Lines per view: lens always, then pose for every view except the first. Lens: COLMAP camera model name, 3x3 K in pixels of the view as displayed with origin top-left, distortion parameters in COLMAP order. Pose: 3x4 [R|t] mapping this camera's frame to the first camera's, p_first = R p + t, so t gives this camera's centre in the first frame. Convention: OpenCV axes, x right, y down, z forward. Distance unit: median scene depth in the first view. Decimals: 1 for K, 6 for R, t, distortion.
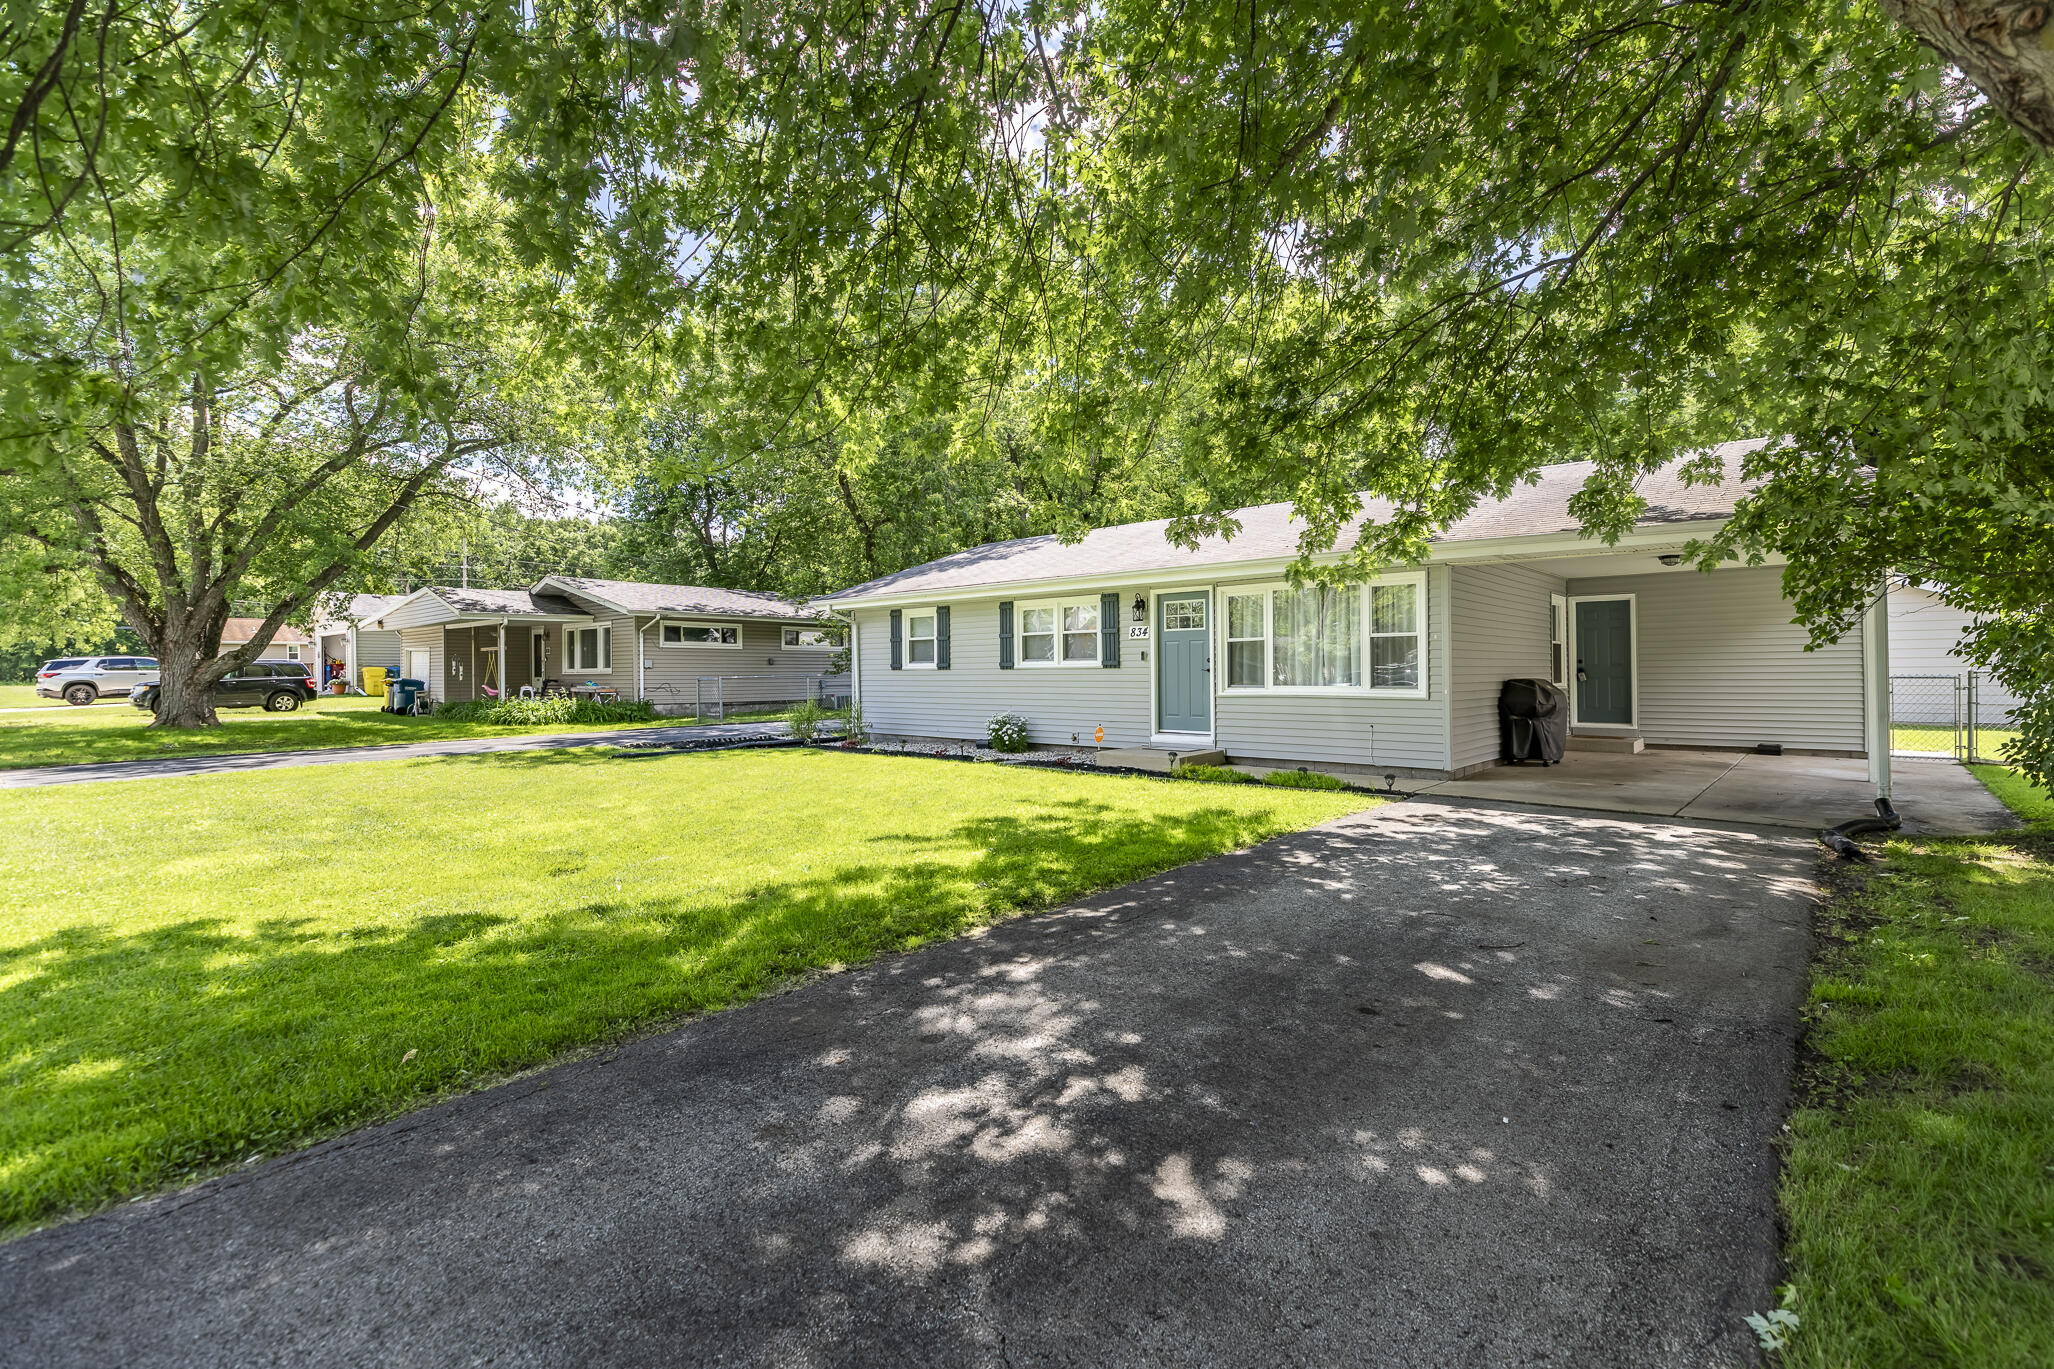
lens RADIAL K [[937.8, 0, 1030.9], [0, 937.8, 667.2], [0, 0, 1]] dist [0.019286, 0.000933]
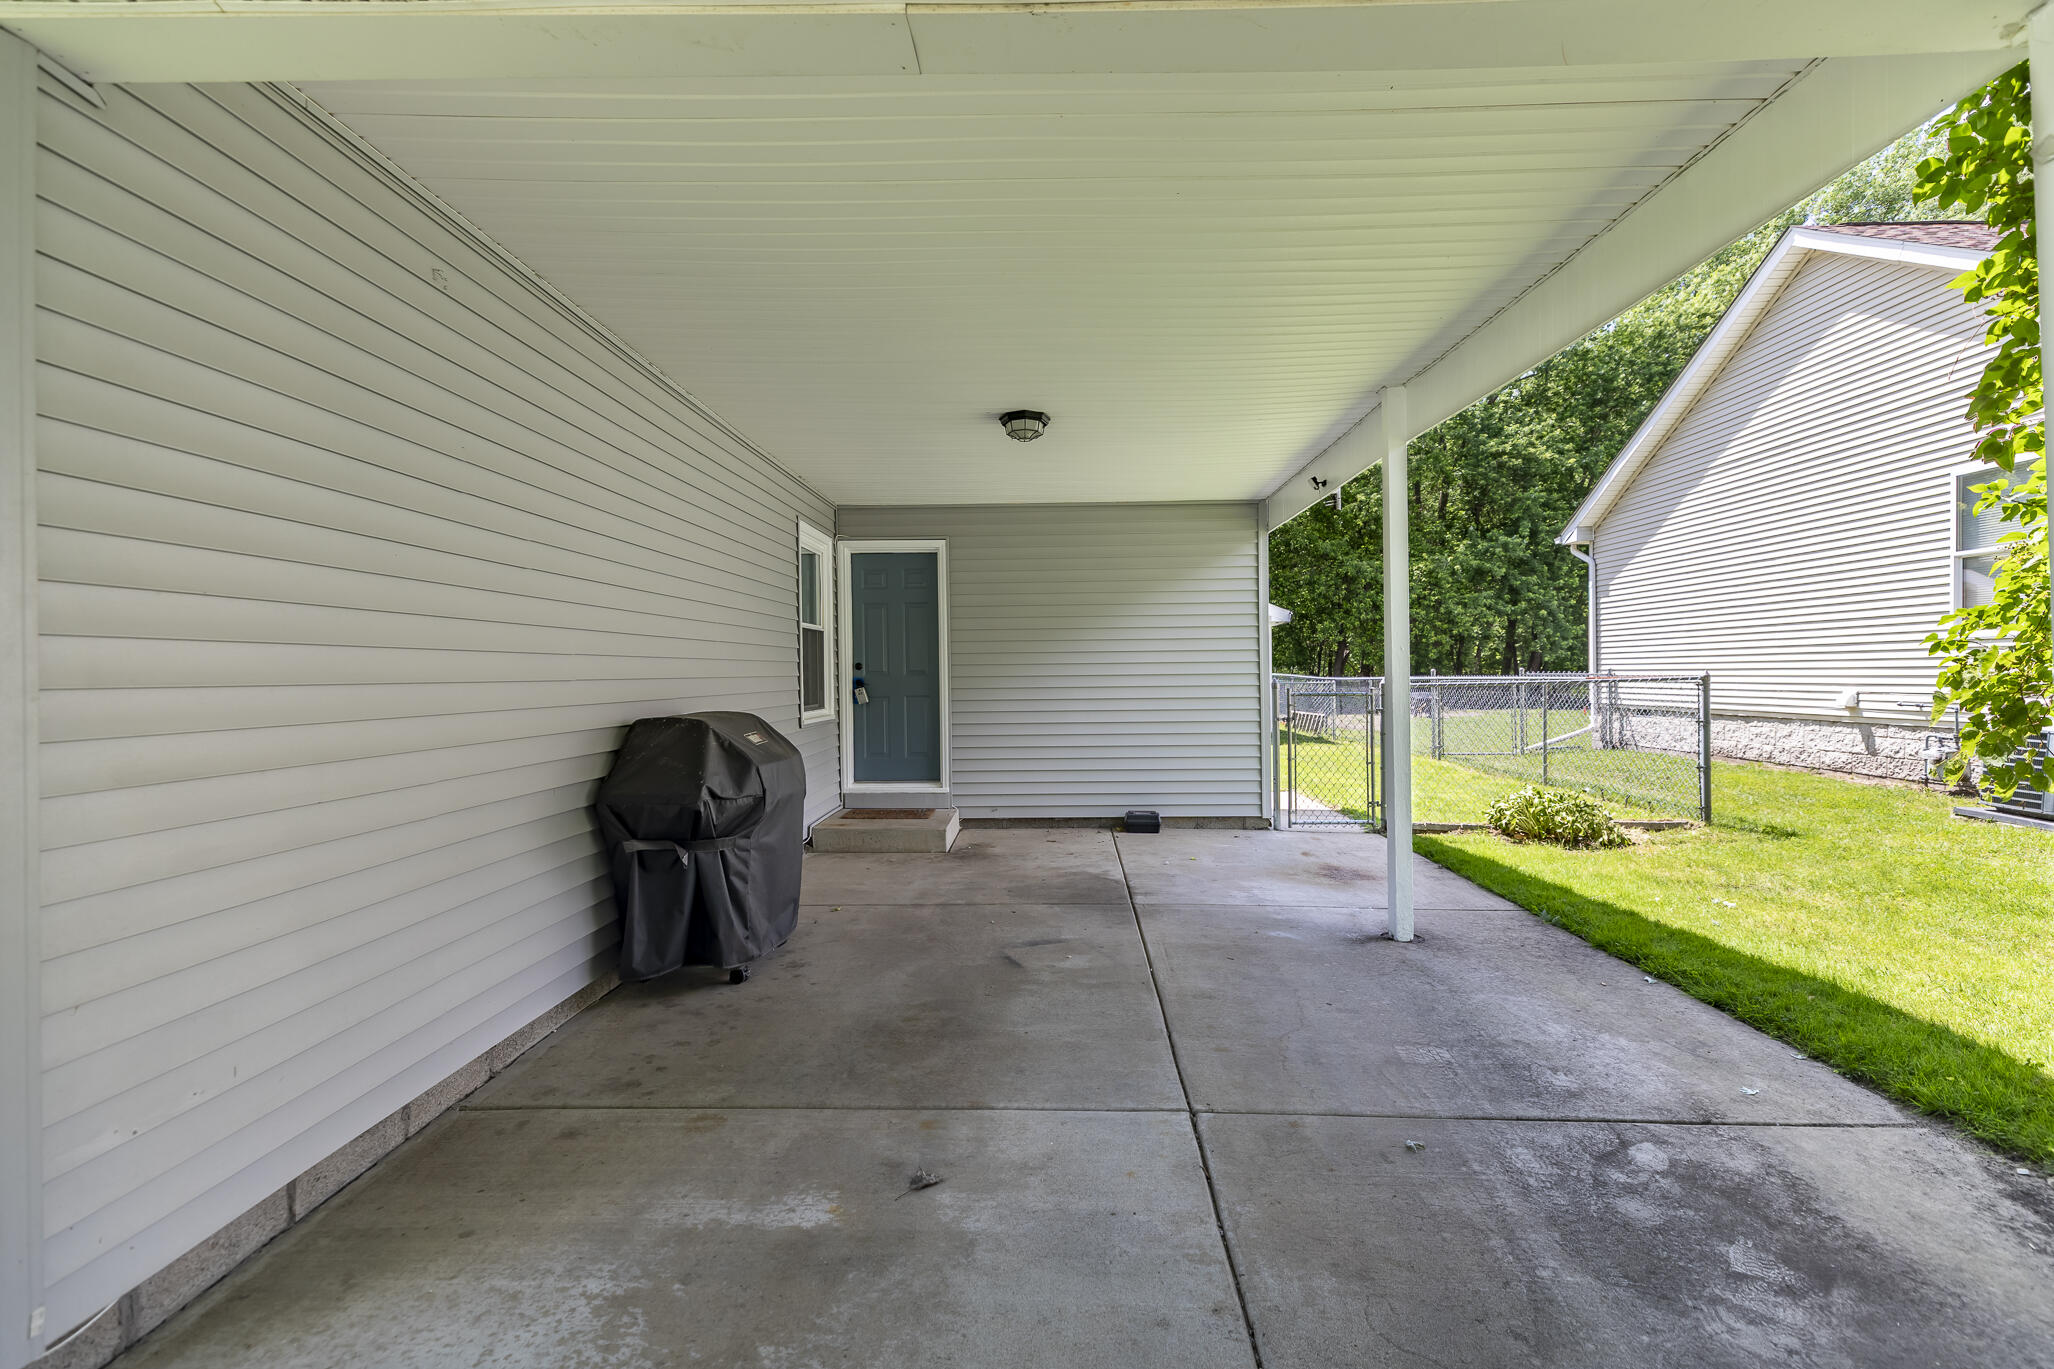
lens RADIAL K [[937.8, 0, 1026.9], [0, 937.8, 674.4], [0, 0, 1]] dist [0.019286, 0.000933]
pose [[0.785676, -0.002456, 0.618633, 0.346863], [-0.000523, 0.999989, 0.004634, -0.004226], [-0.618638, -0.003964, 0.785666, 0.554872]]
